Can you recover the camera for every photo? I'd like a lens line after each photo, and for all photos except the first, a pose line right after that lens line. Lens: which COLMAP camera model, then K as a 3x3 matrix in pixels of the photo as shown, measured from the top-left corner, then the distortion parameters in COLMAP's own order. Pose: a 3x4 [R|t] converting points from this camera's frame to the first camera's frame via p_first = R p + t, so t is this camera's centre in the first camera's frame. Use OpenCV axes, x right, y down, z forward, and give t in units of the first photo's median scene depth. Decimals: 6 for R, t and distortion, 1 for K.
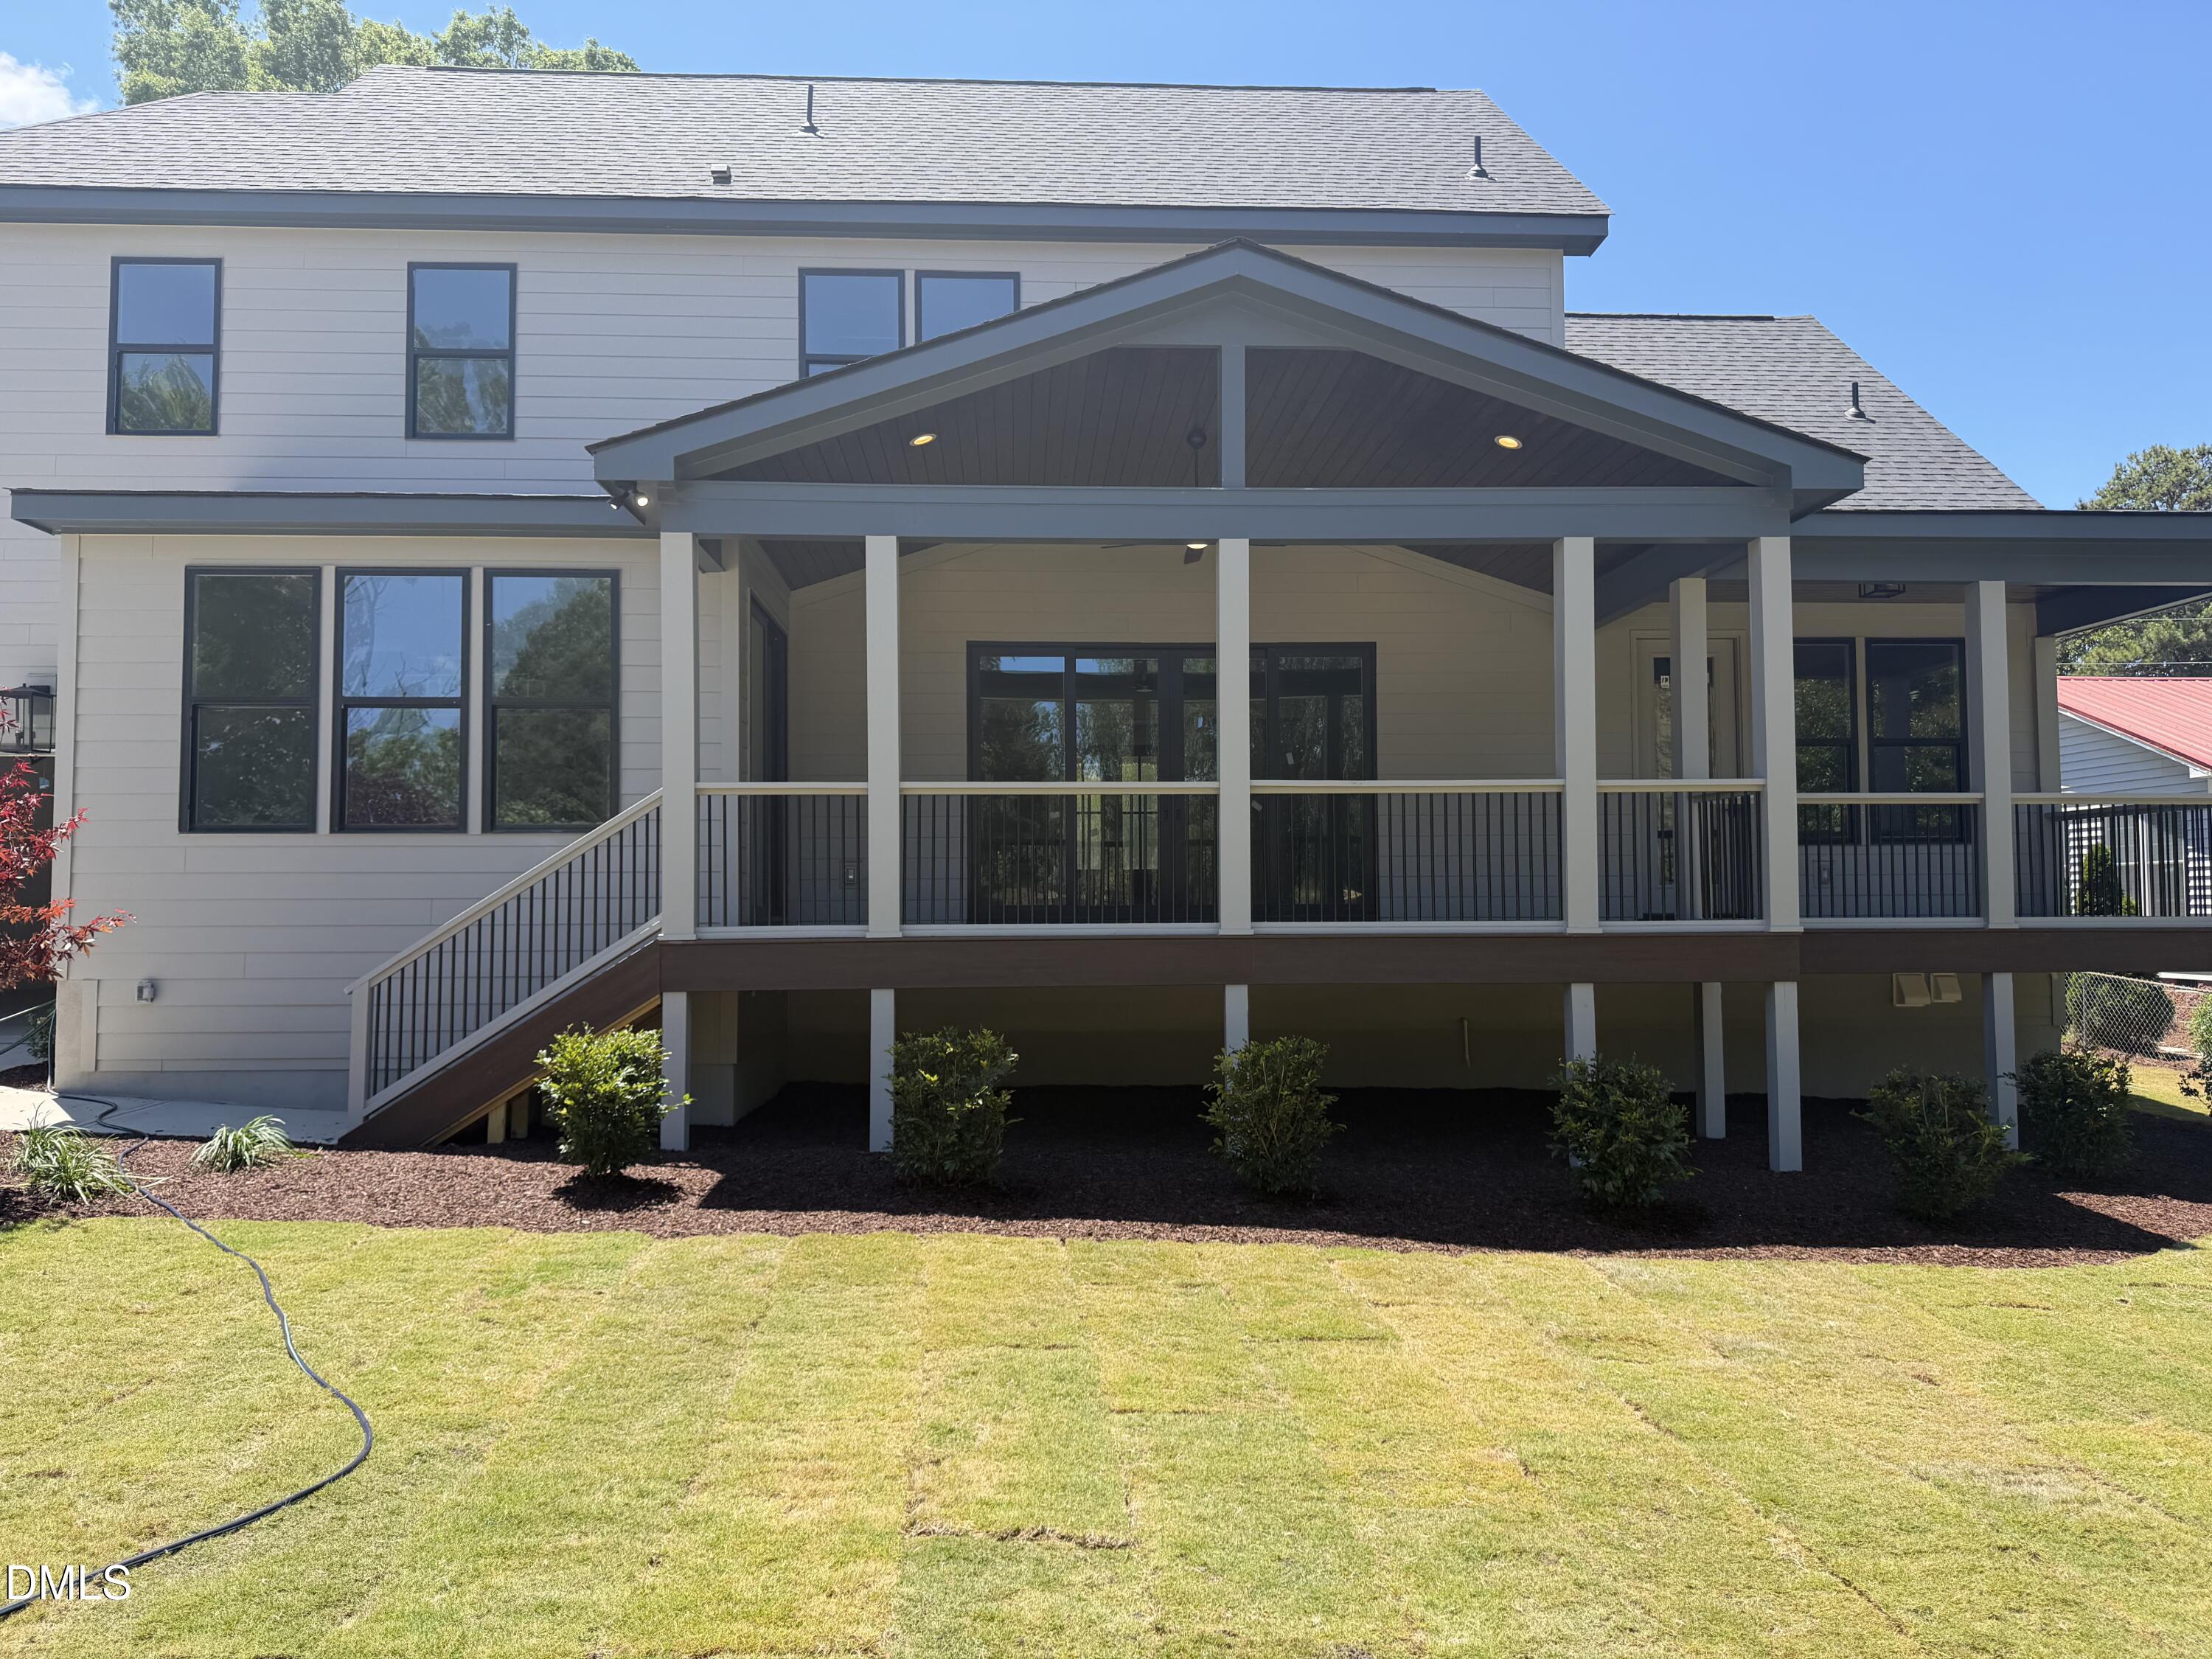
lens RADIAL K [[1502.0, 0, 1106.0], [0, 1502.0, 829.5], [0, 0, 1]] dist [-0.013113, -0.001925]
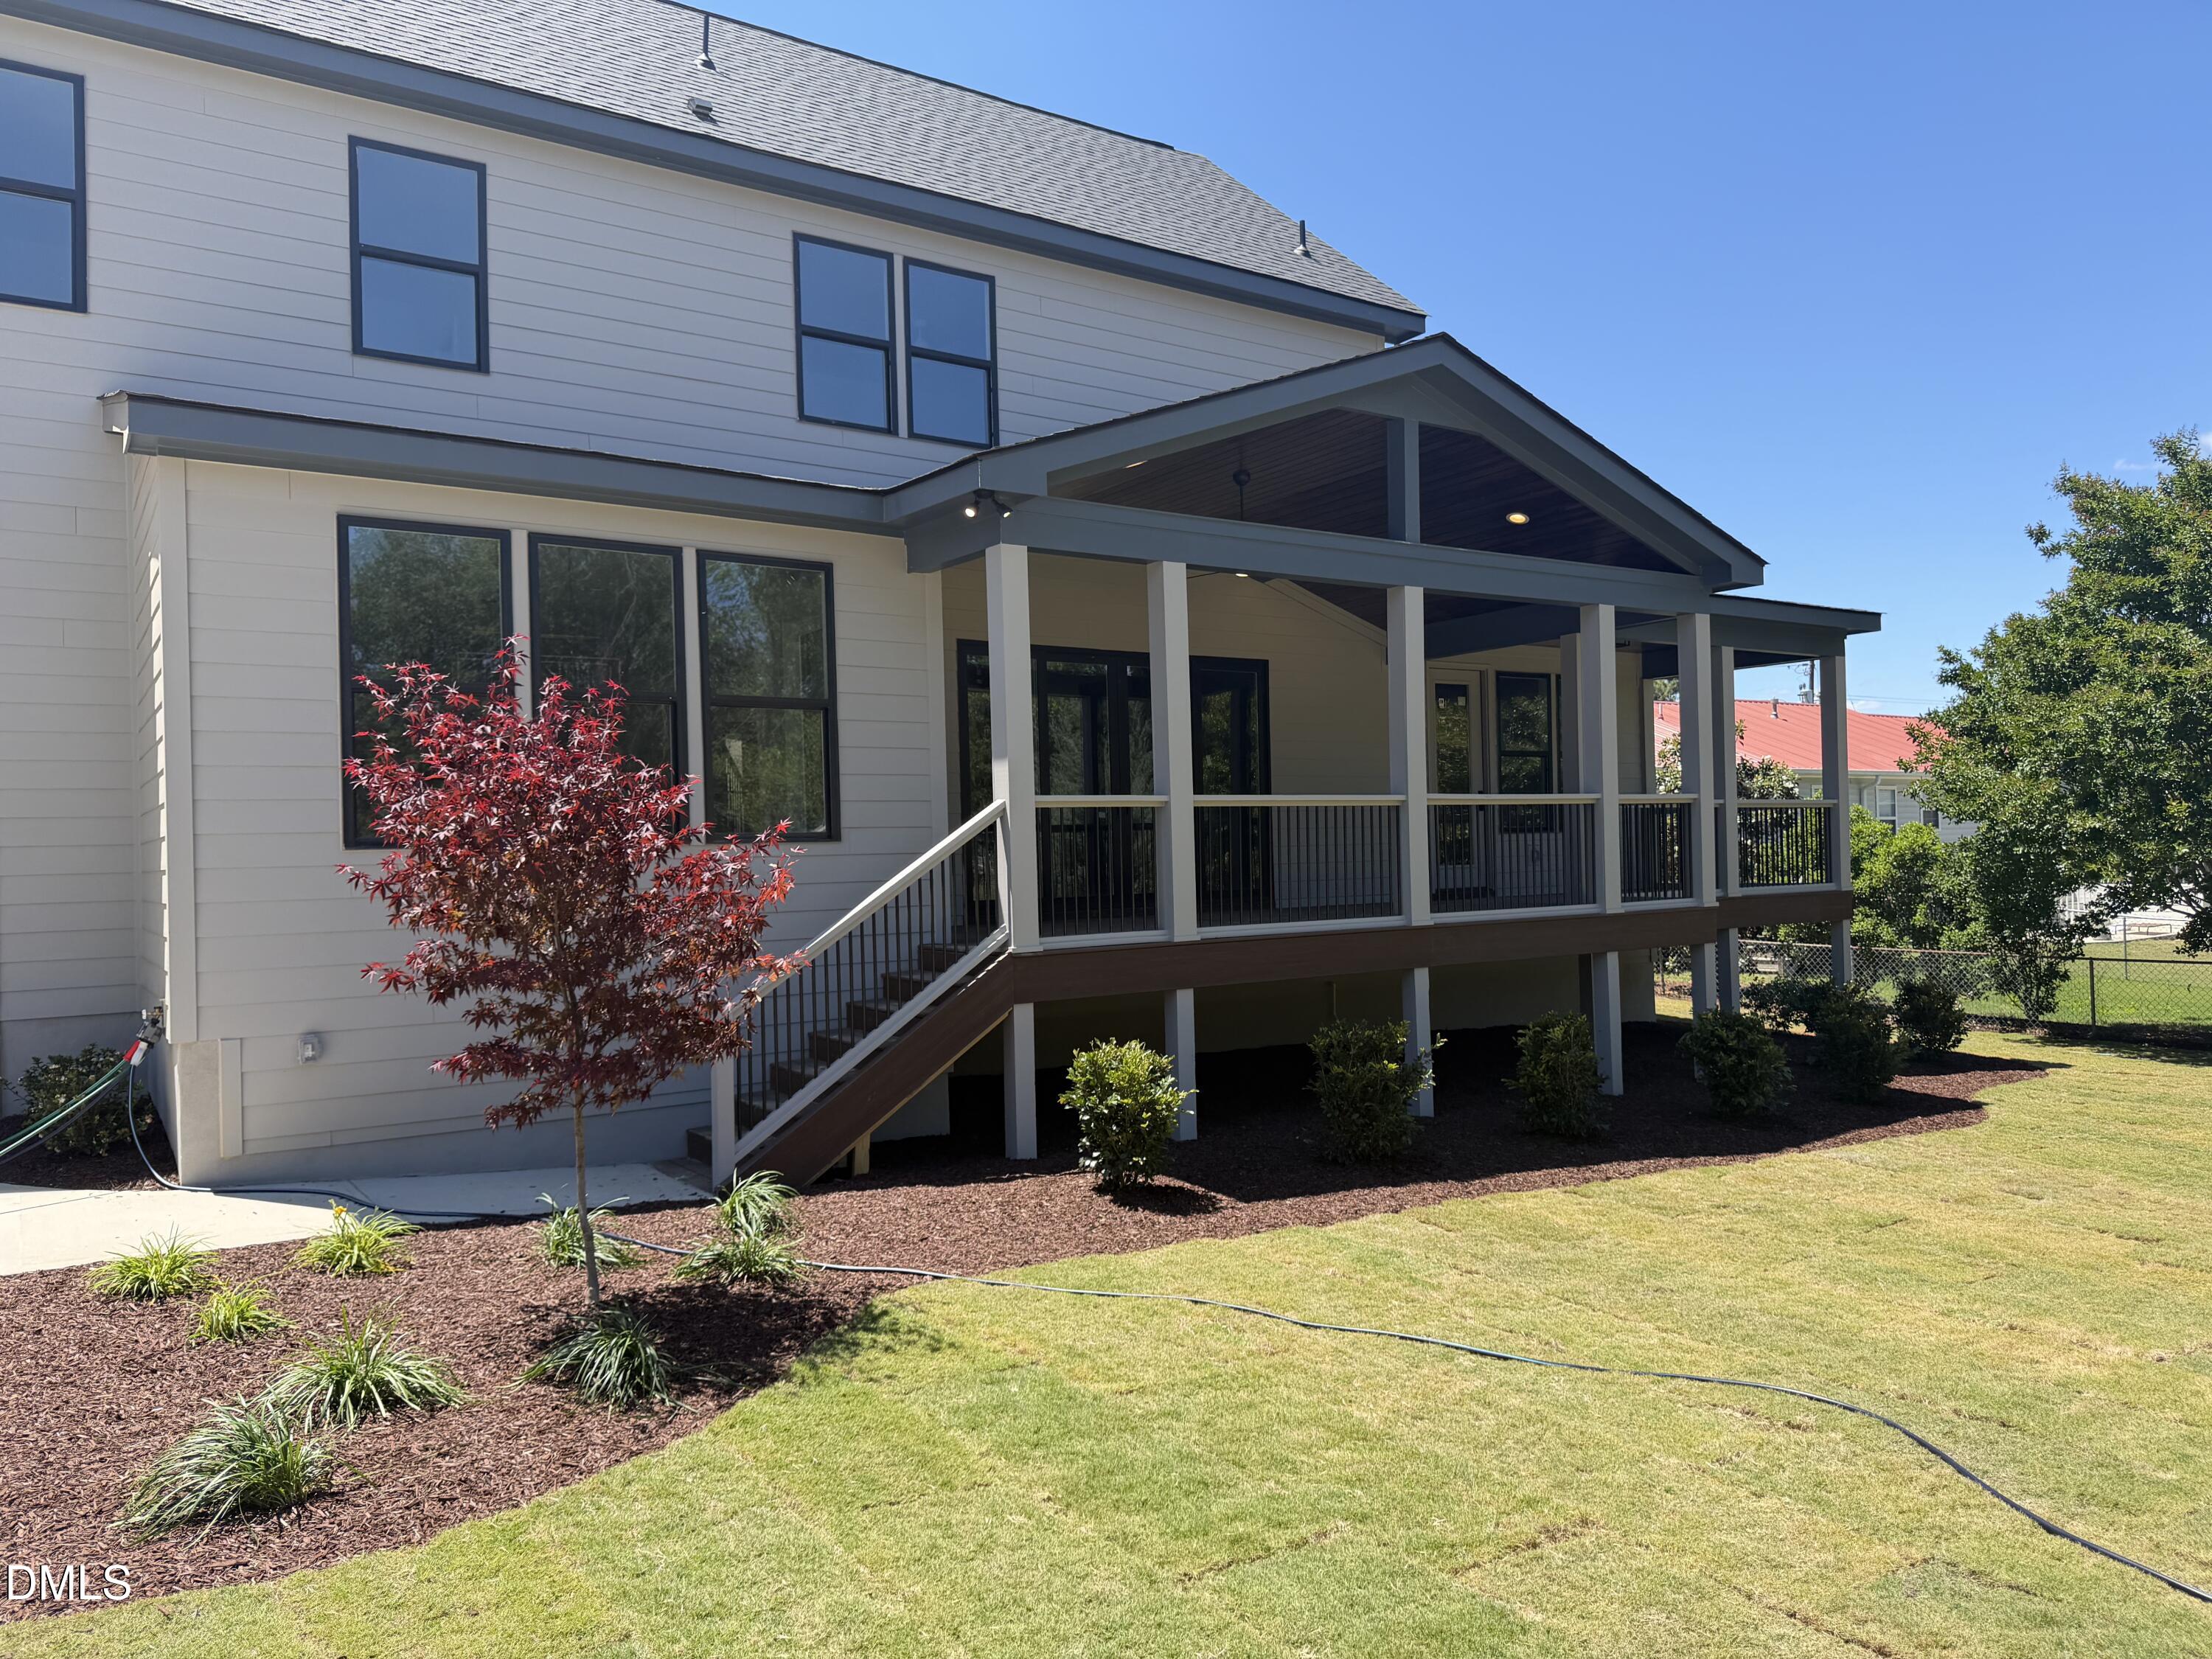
lens RADIAL K [[1786.7, 0, 1106.0], [0, 1786.7, 829.5], [0, 0, 1]] dist [0.004868, 0.000140]
pose [[0.832253, -0.003396, 0.554386, -0.658311], [0.008866, 0.999935, -0.007185, 0.001153], [-0.554325, 0.010895, 0.832229, -0.014118]]
